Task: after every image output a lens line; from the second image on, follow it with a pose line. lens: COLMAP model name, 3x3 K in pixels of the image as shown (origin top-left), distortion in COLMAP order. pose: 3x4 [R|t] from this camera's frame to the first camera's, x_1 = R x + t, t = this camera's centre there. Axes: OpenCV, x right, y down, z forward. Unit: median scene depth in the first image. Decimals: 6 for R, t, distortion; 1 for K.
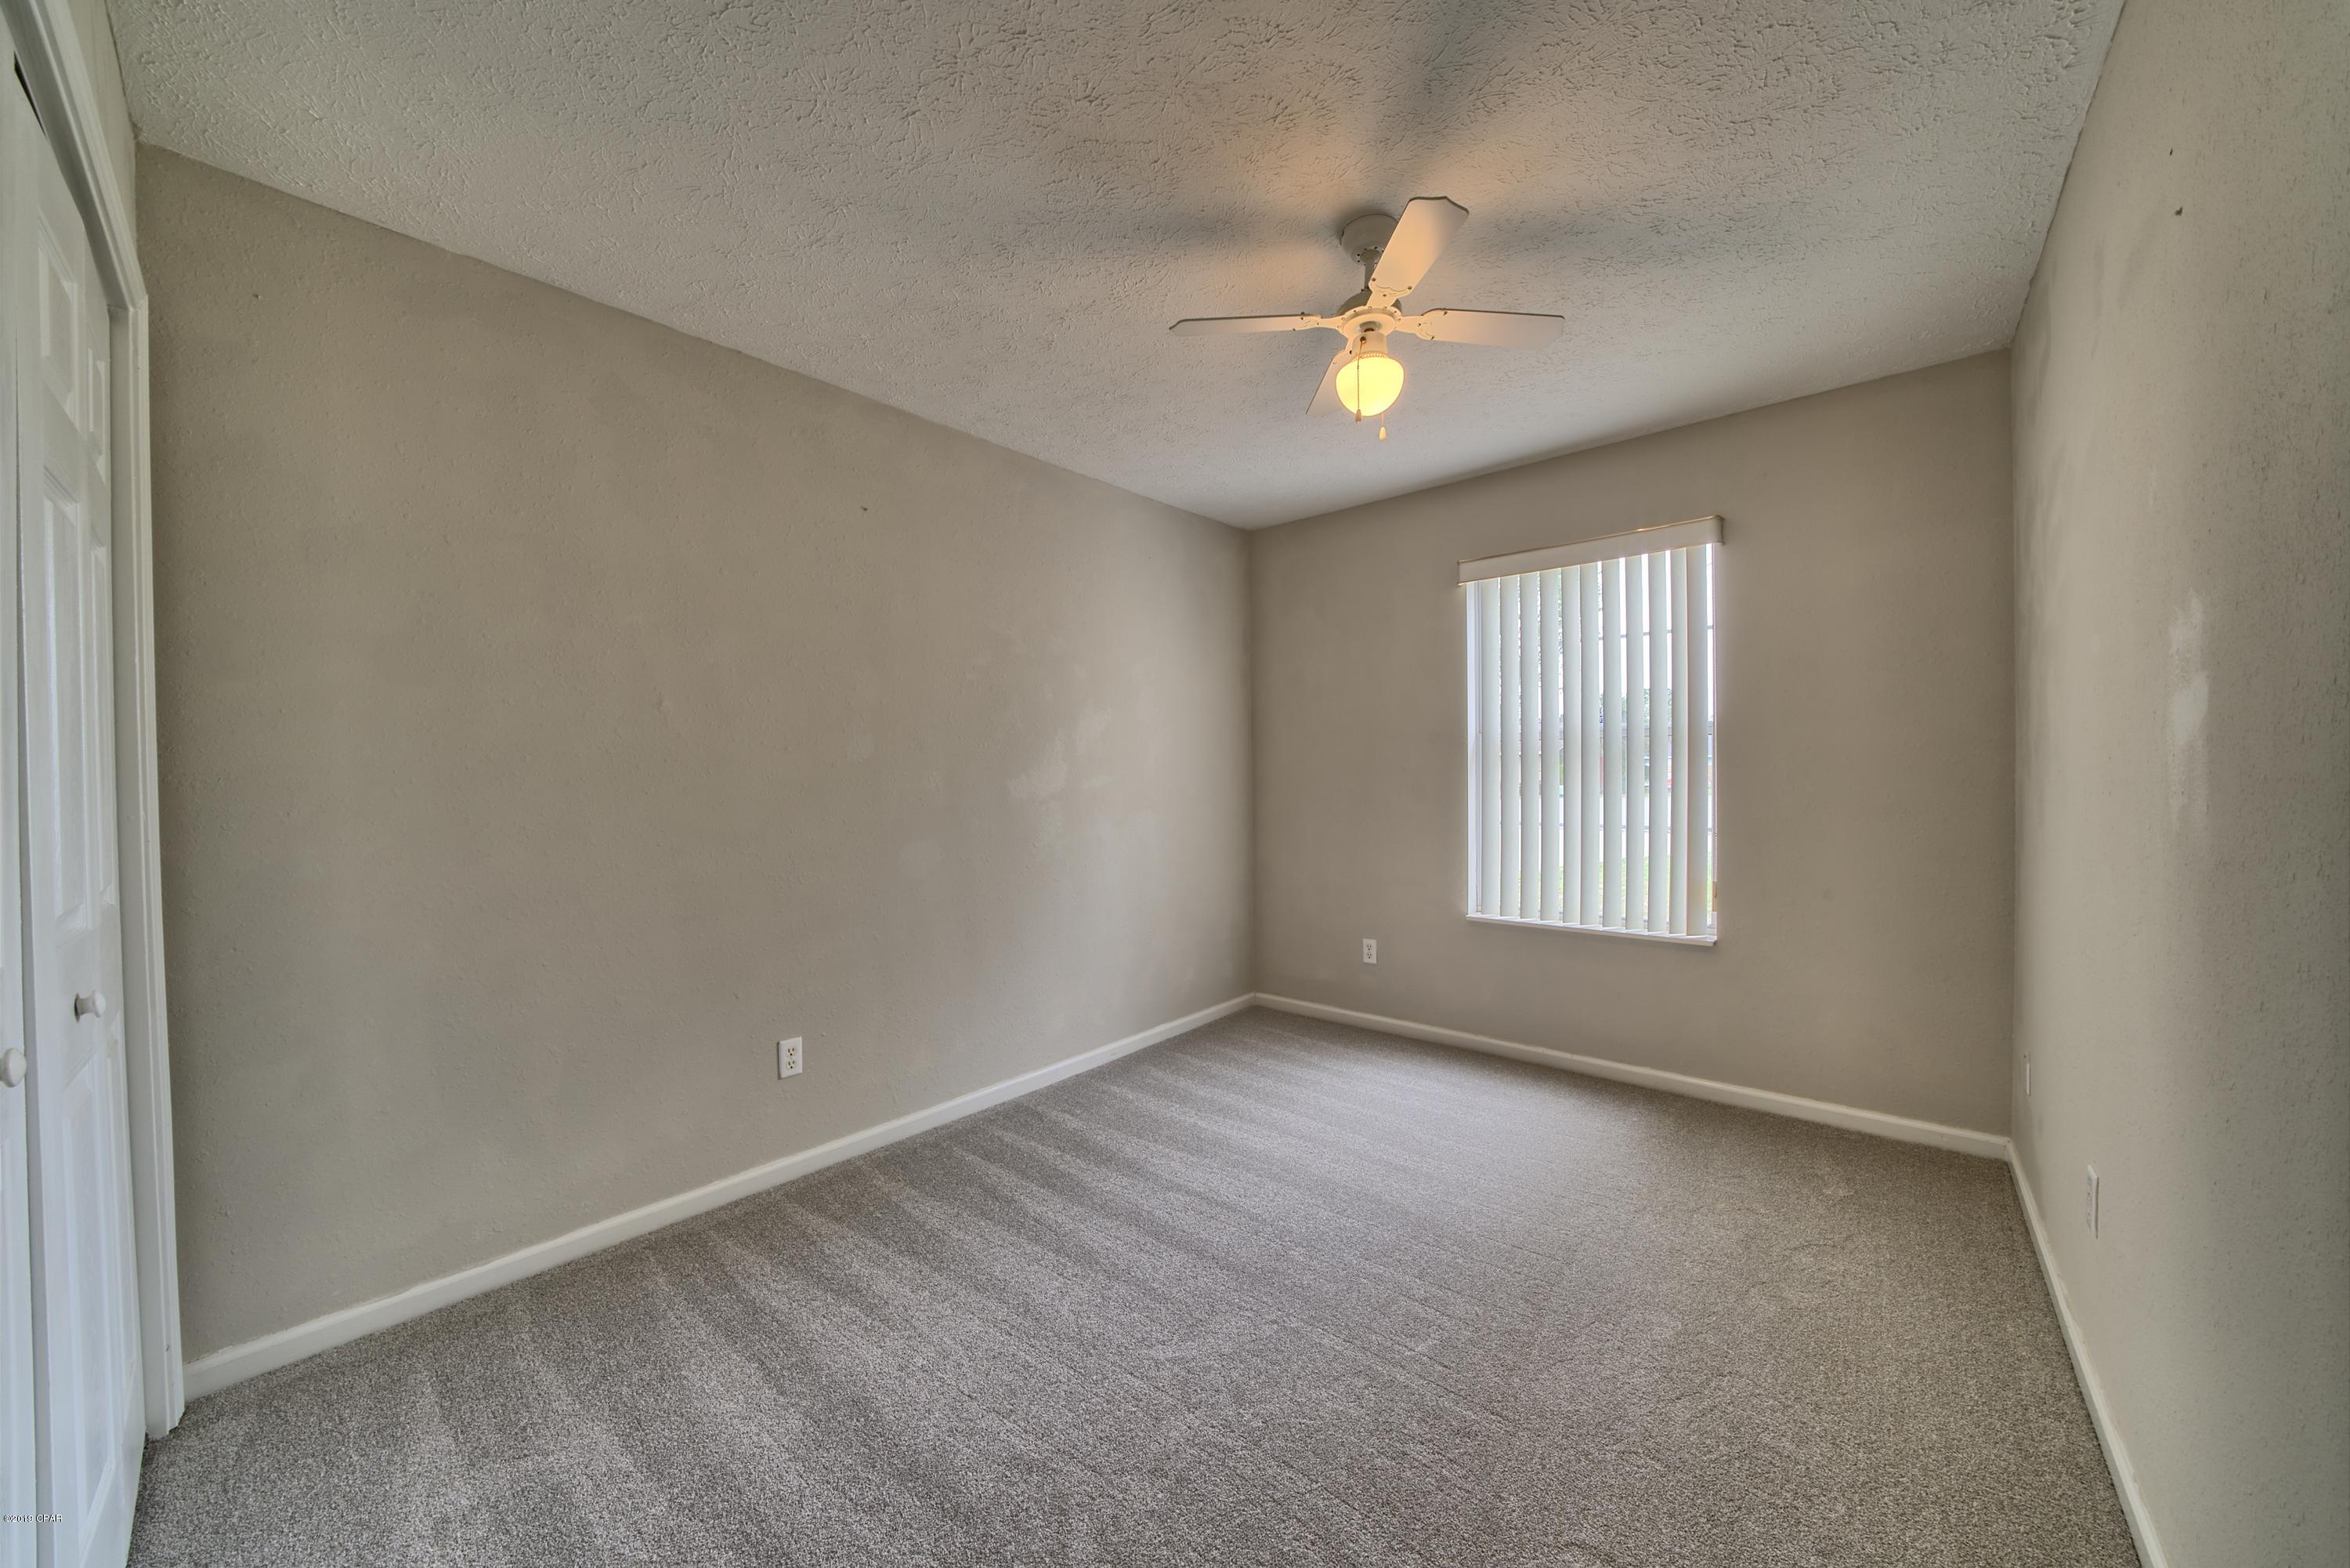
lens RADIAL K [[813.0, 0, 1168.7], [0, 813.0, 782.5], [0, 0, 1]] dist [-0.025176, 0.002891]
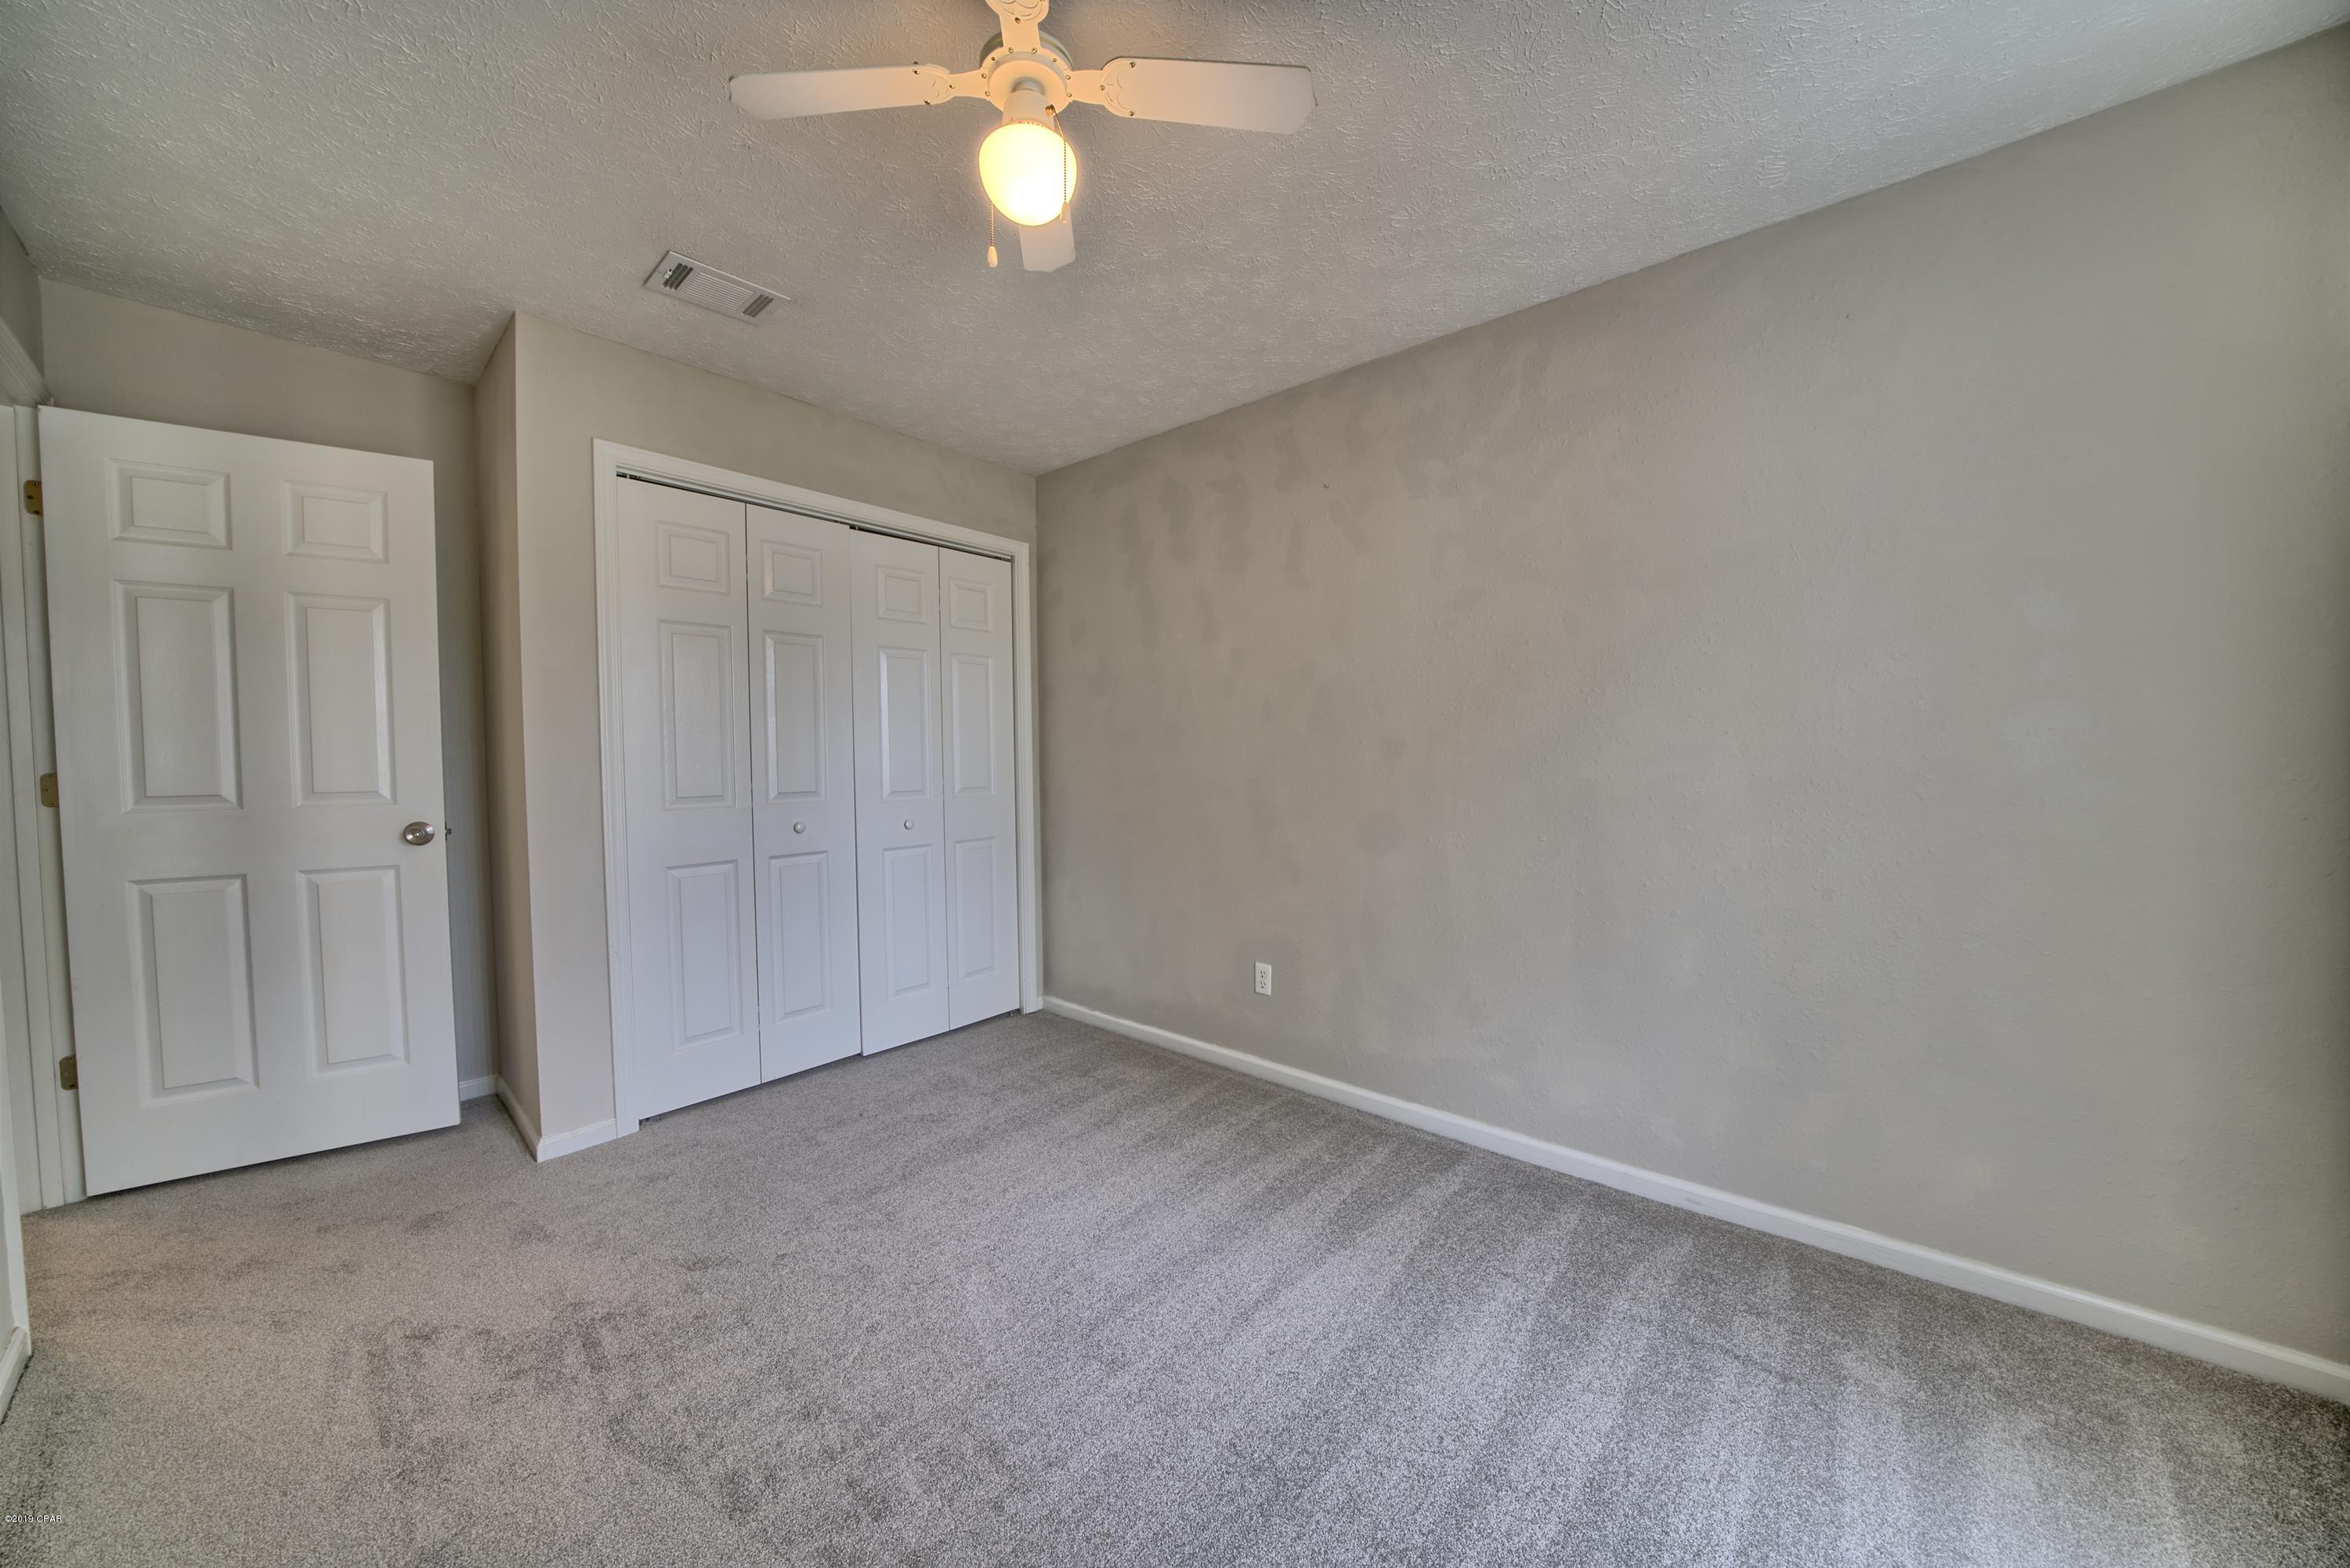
lens RADIAL K [[813.0, 0, 1168.7], [0, 813.0, 782.5], [0, 0, 1]] dist [-0.025176, 0.002891]
pose [[0.007255, 0.051726, -0.998635, 0.689526], [-0.002077, 0.998660, 0.051712, -0.013177], [0.999972, 0.001699, 0.007353, 0.806874]]
